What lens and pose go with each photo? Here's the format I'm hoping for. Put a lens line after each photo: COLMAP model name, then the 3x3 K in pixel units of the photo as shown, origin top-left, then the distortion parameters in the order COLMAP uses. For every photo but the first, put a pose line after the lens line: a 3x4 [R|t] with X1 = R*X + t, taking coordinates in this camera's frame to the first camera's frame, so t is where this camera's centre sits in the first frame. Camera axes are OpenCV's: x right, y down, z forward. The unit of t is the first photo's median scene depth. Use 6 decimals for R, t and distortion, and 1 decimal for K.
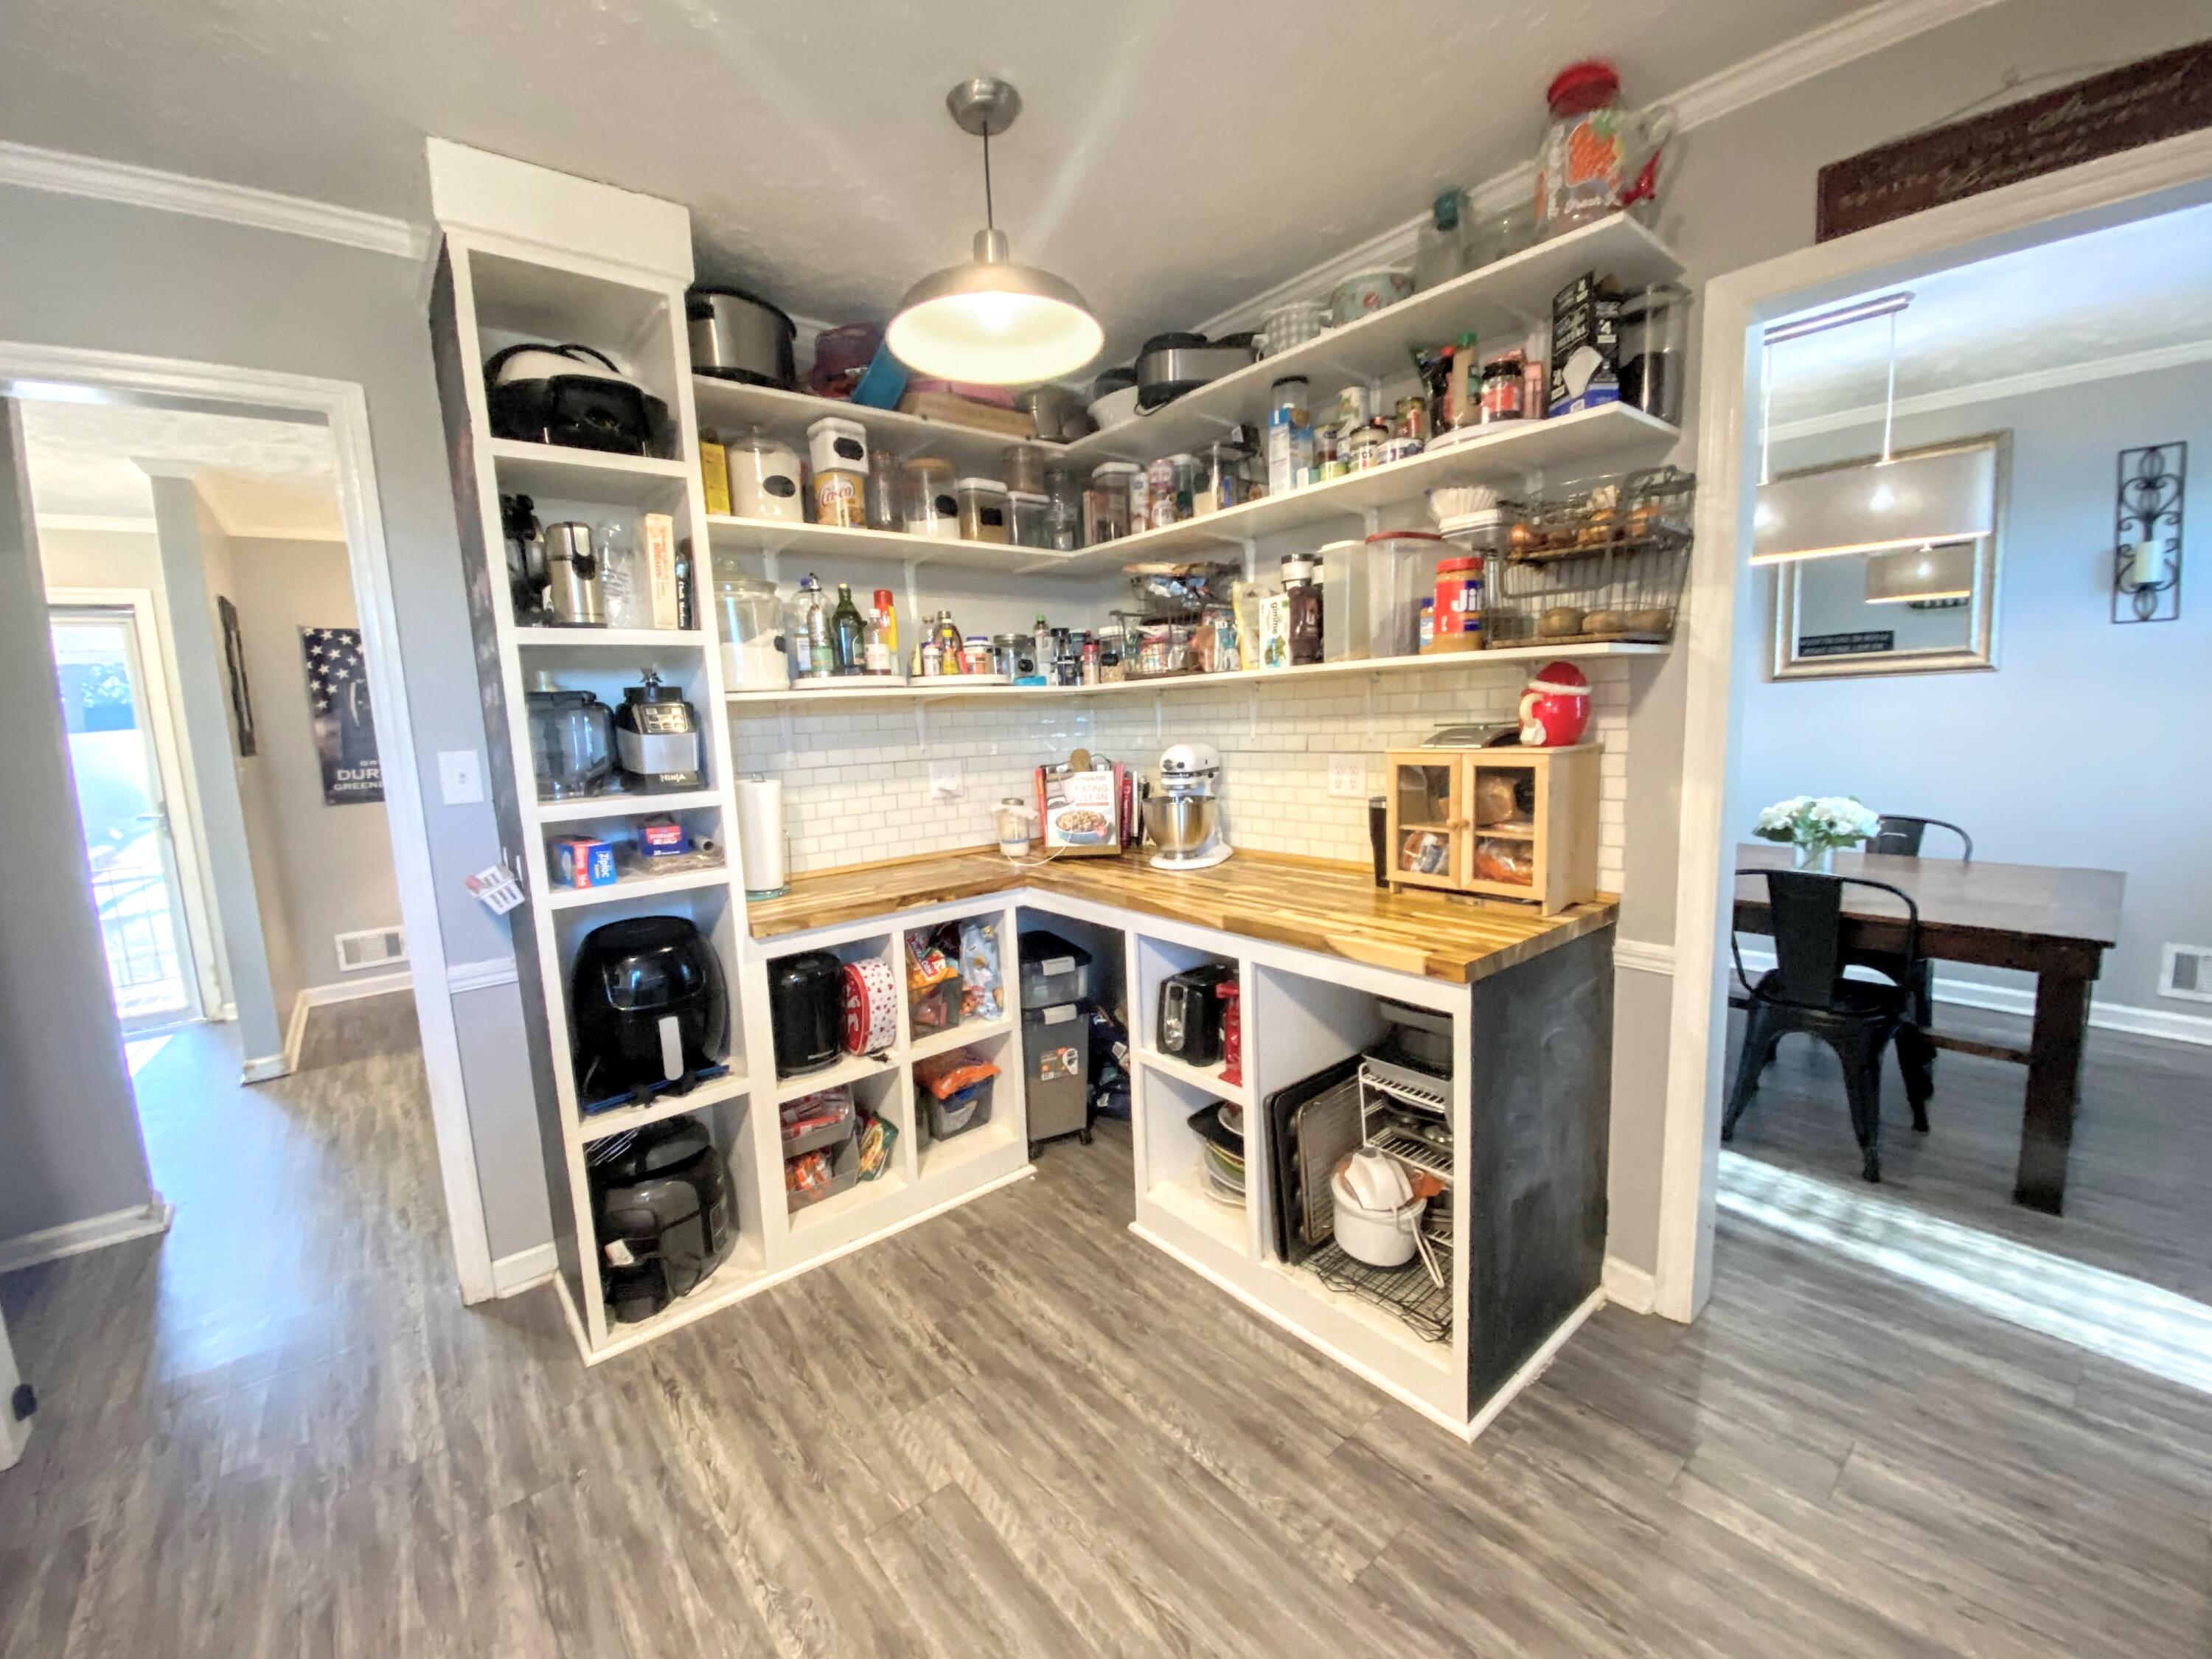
lens RADIAL K [[892.6, 0, 1095.7], [0, 892.6, 828.1], [0, 0, 1]] dist [0.017673, -0.018416]
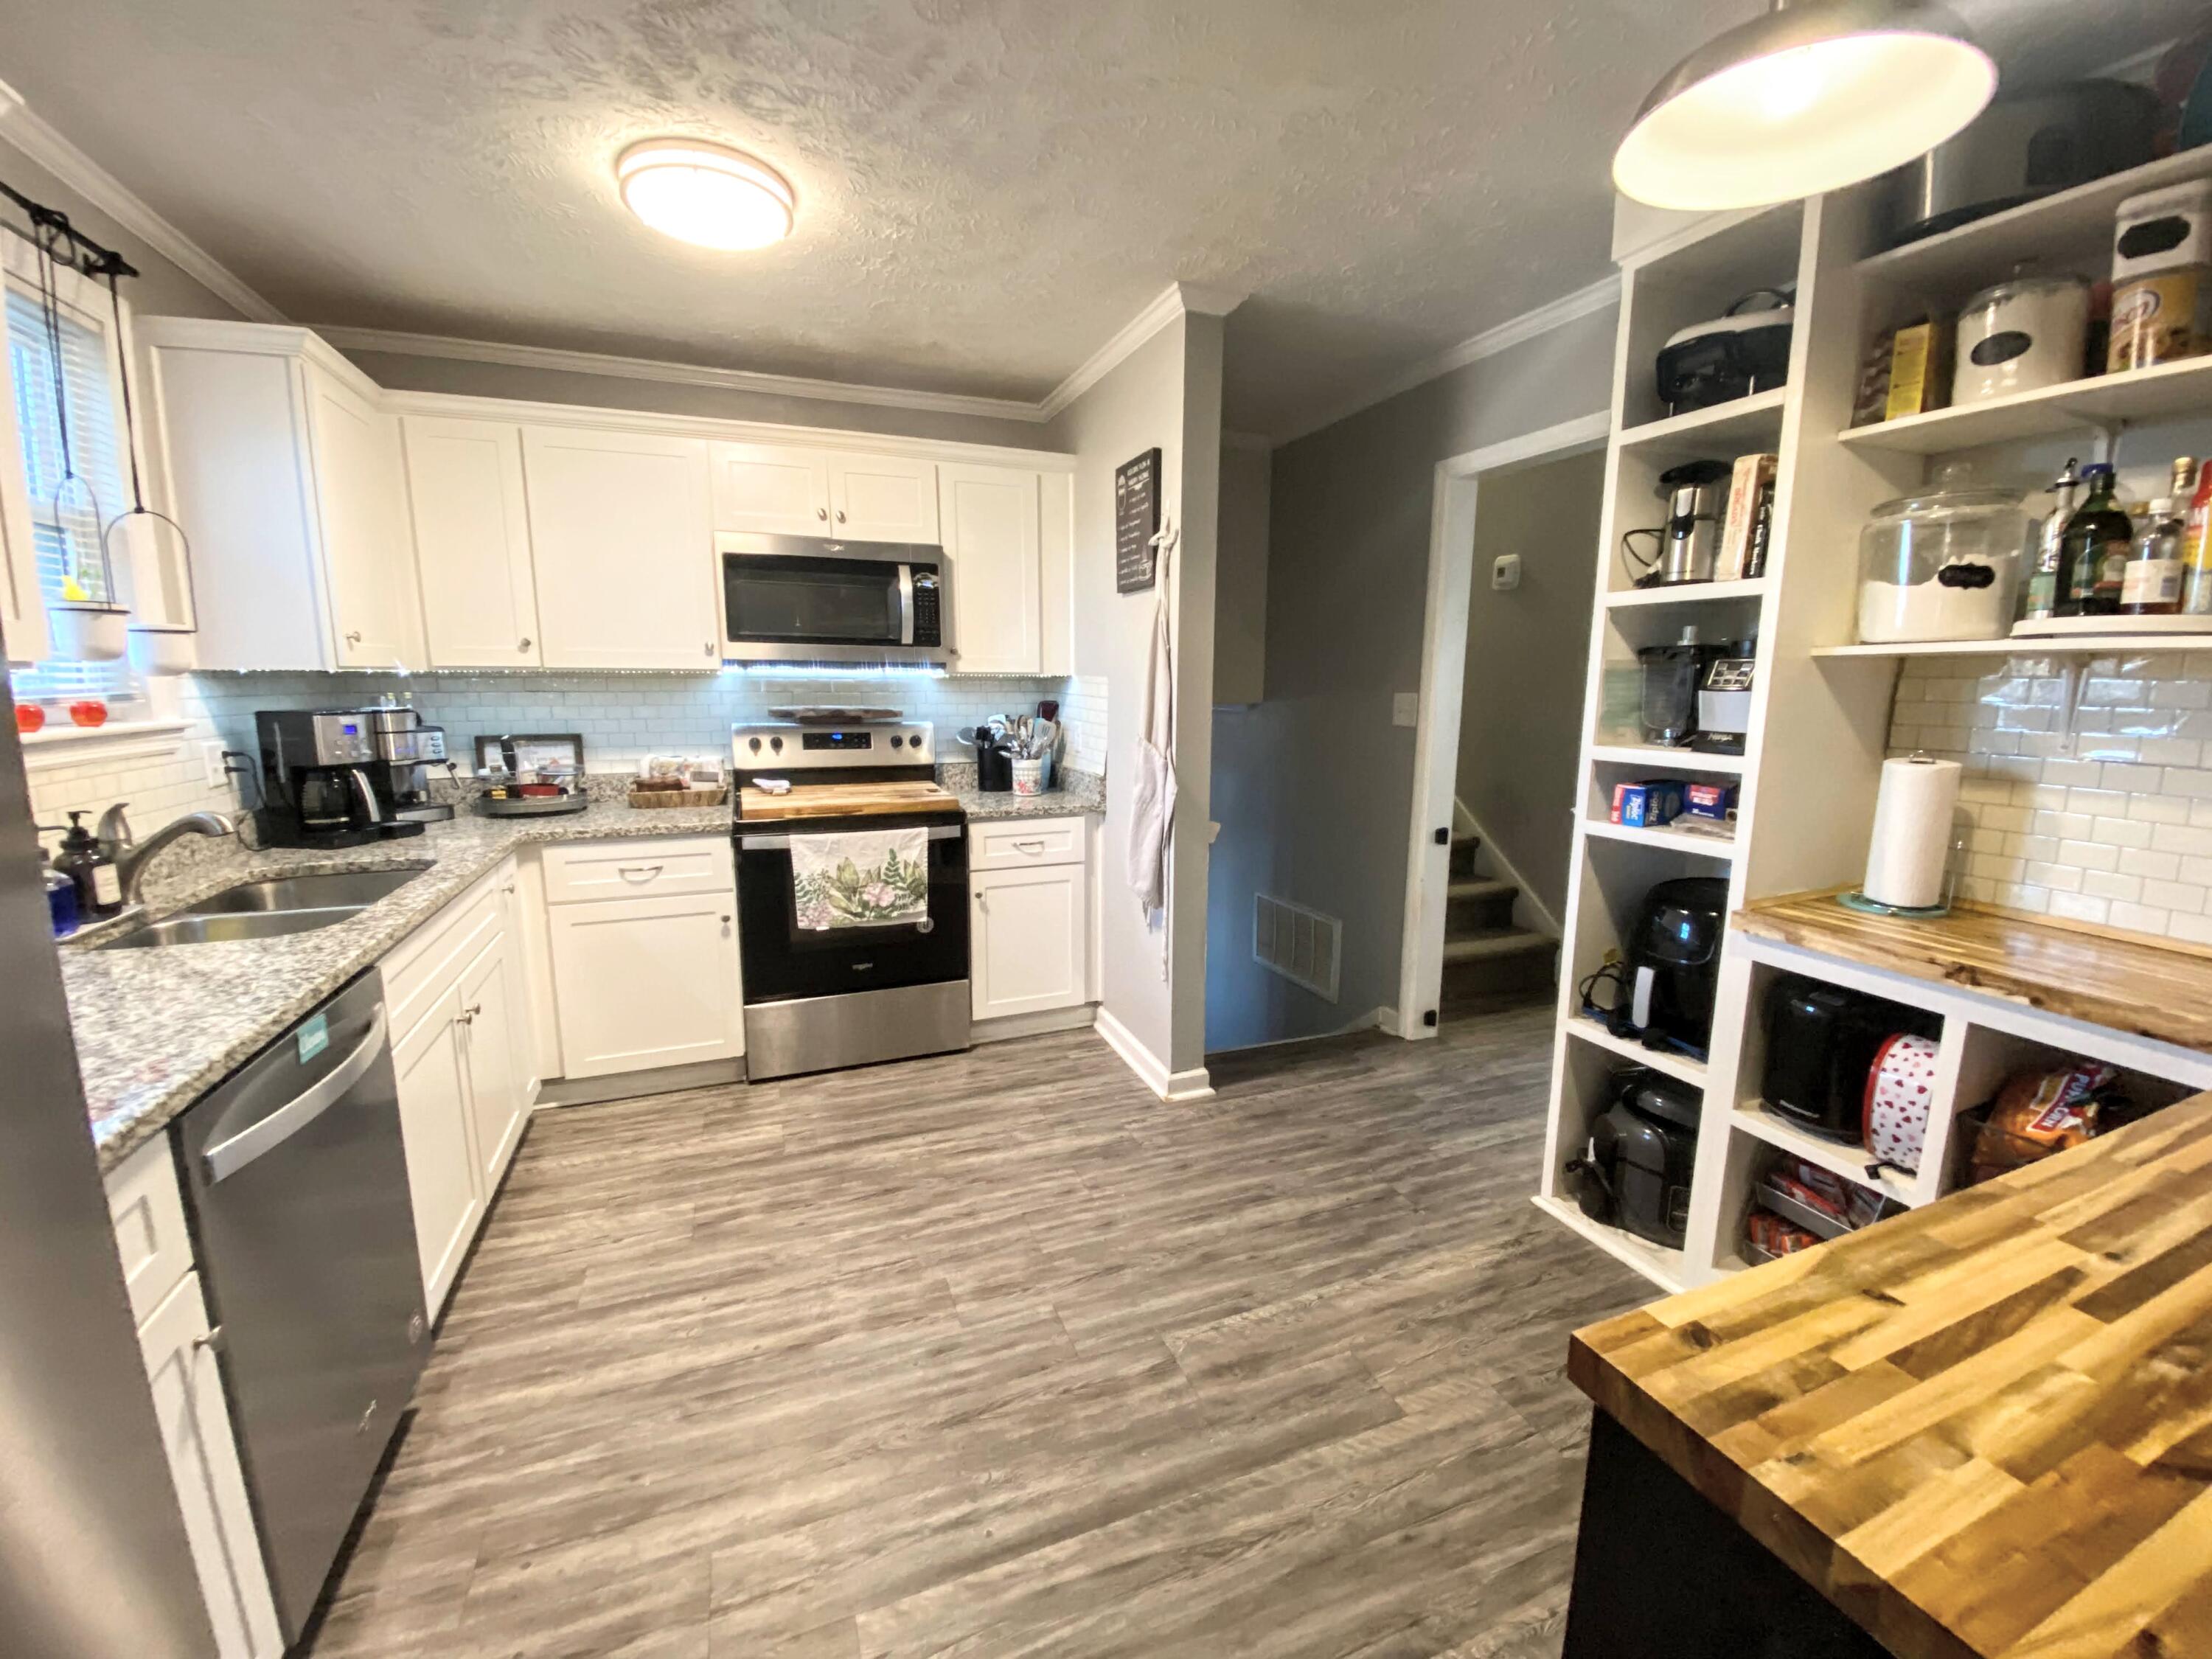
lens RADIAL K [[892.6, 0, 1095.7], [0, 892.6, 828.1], [0, 0, 1]] dist [0.017673, -0.018416]
pose [[-0.311749, 0.199627, -0.928957, 0.595479], [-0.115306, 0.962506, 0.245533, -0.113003], [0.943142, 0.183659, -0.277042, 0.613609]]
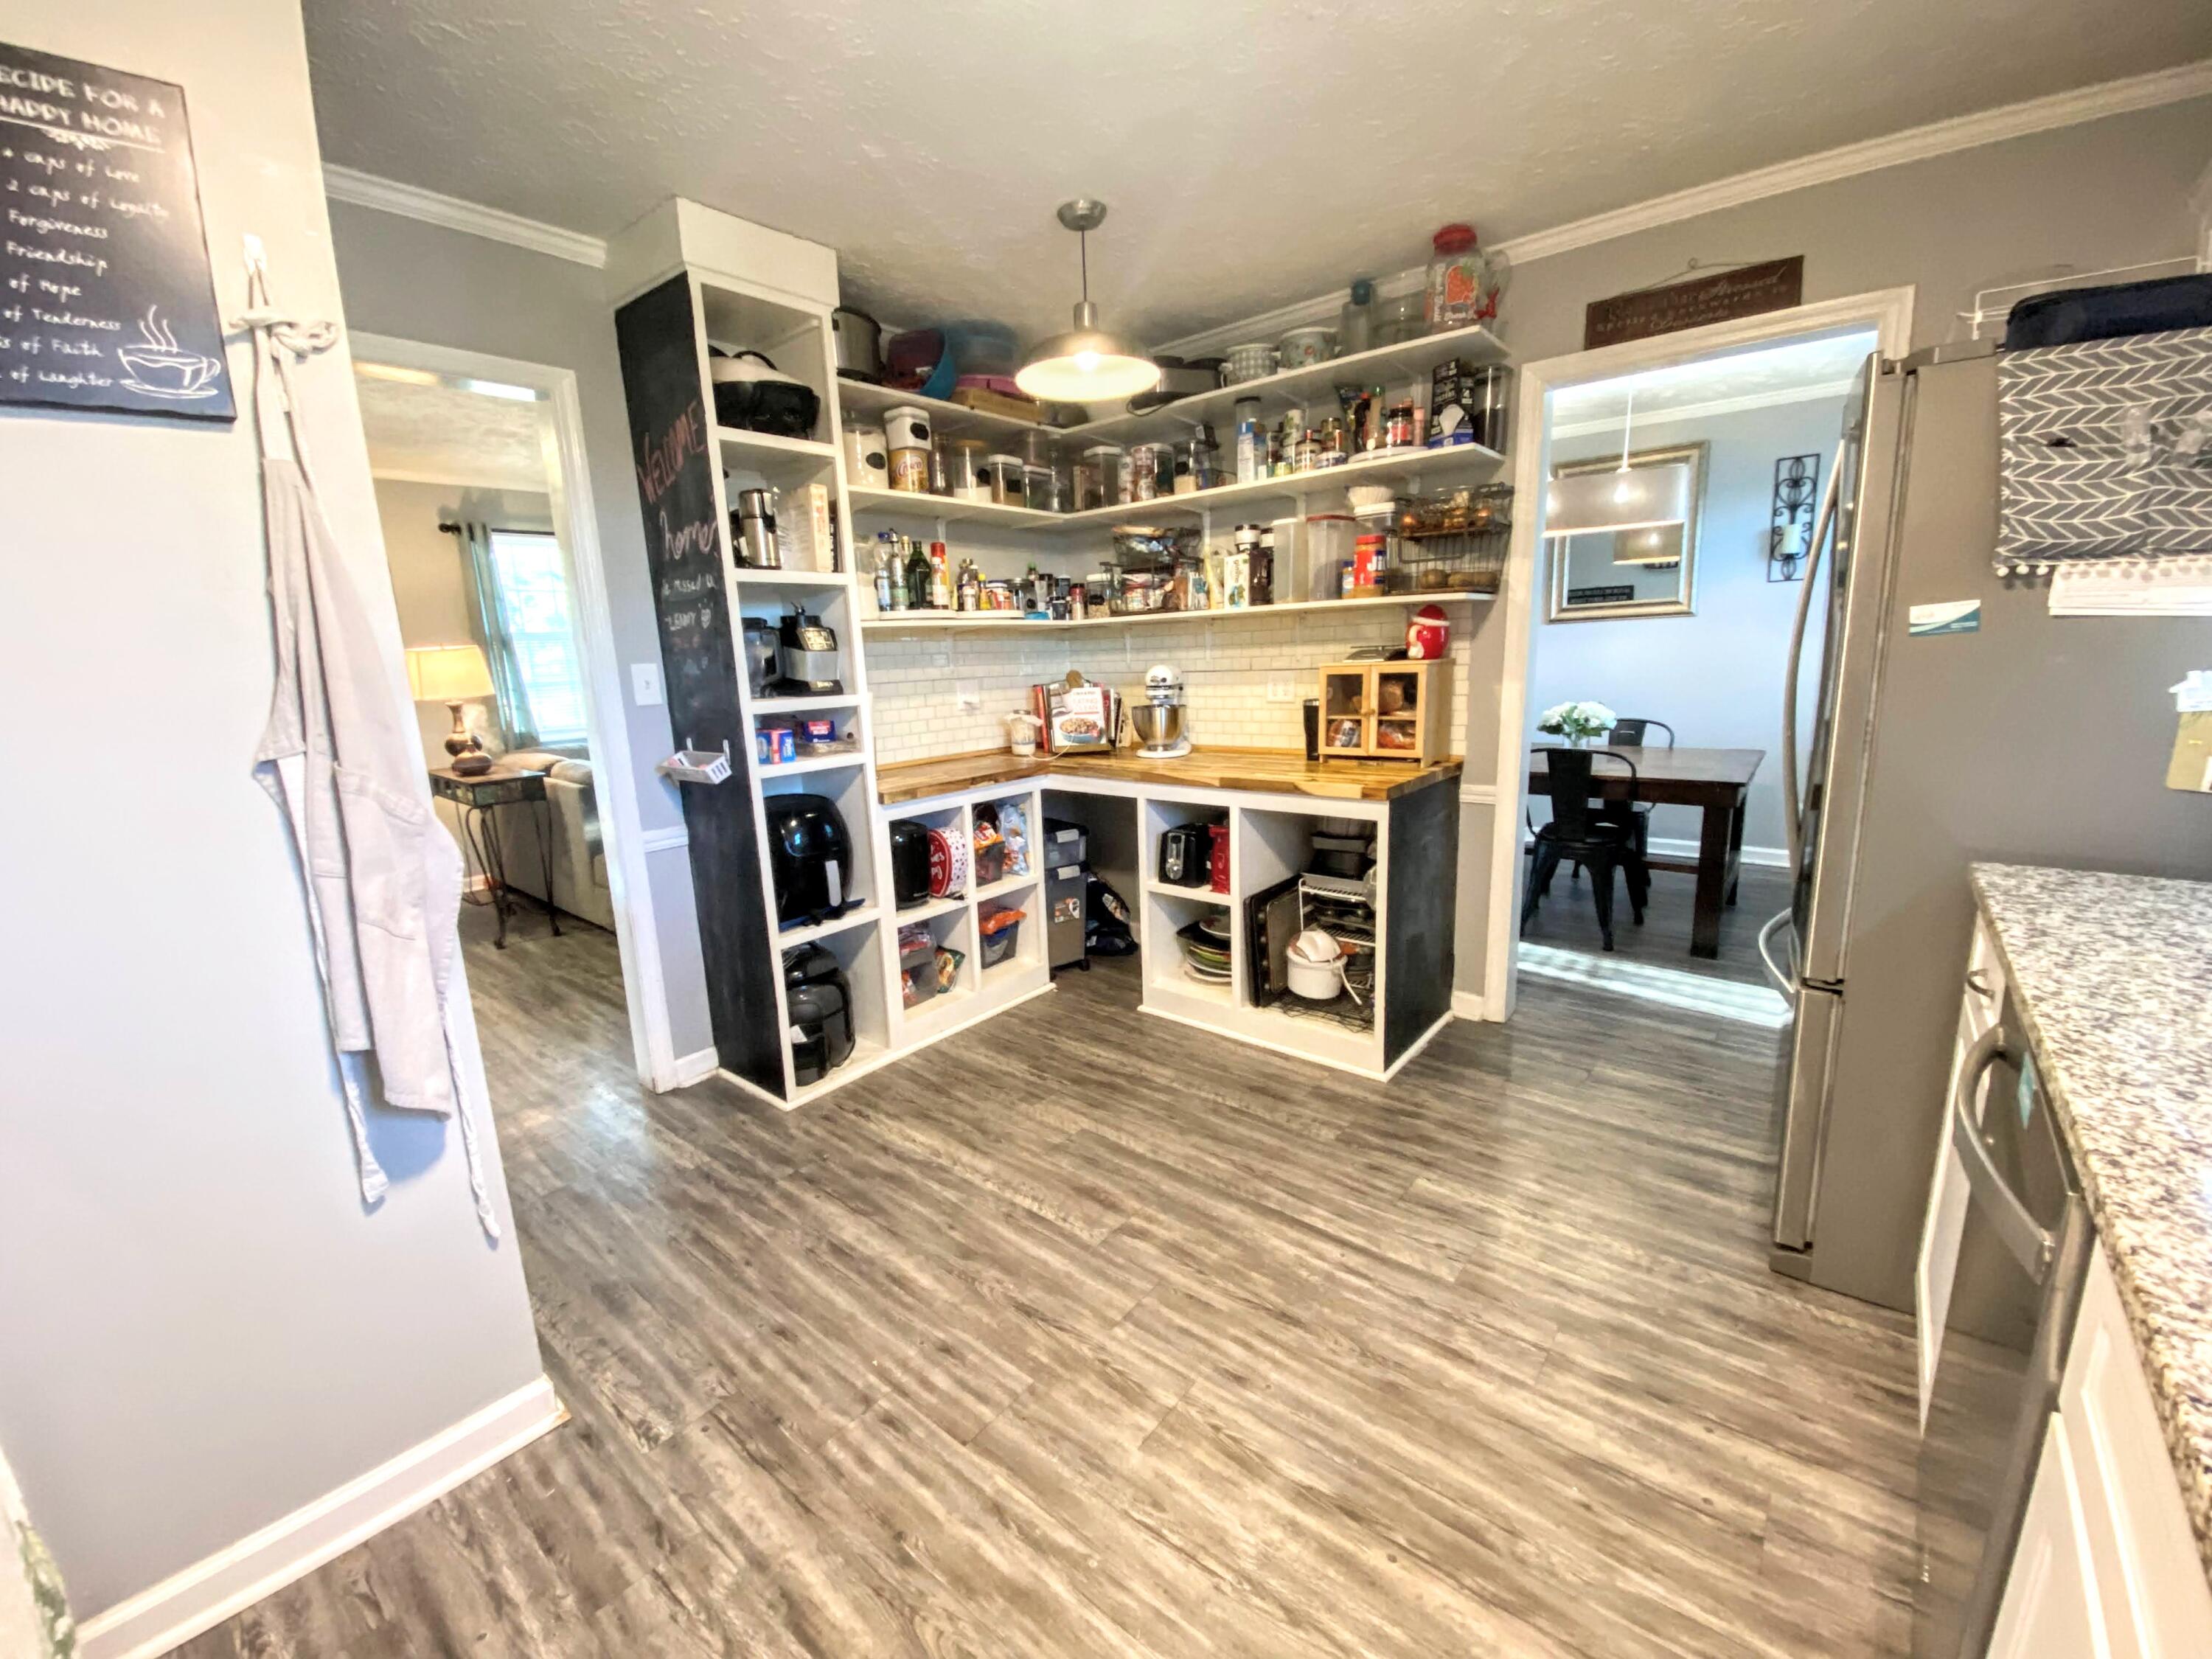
lens RADIAL K [[887.5, 0, 1098.6], [0, 887.5, 828.6], [0, 0, 1]] dist [0.030061, -0.025407]
pose [[0.982514, -0.032974, 0.183244, -0.299277], [0.021584, 0.997729, 0.063808, 0.078487], [-0.184932, -0.058737, 0.980995, -0.375404]]
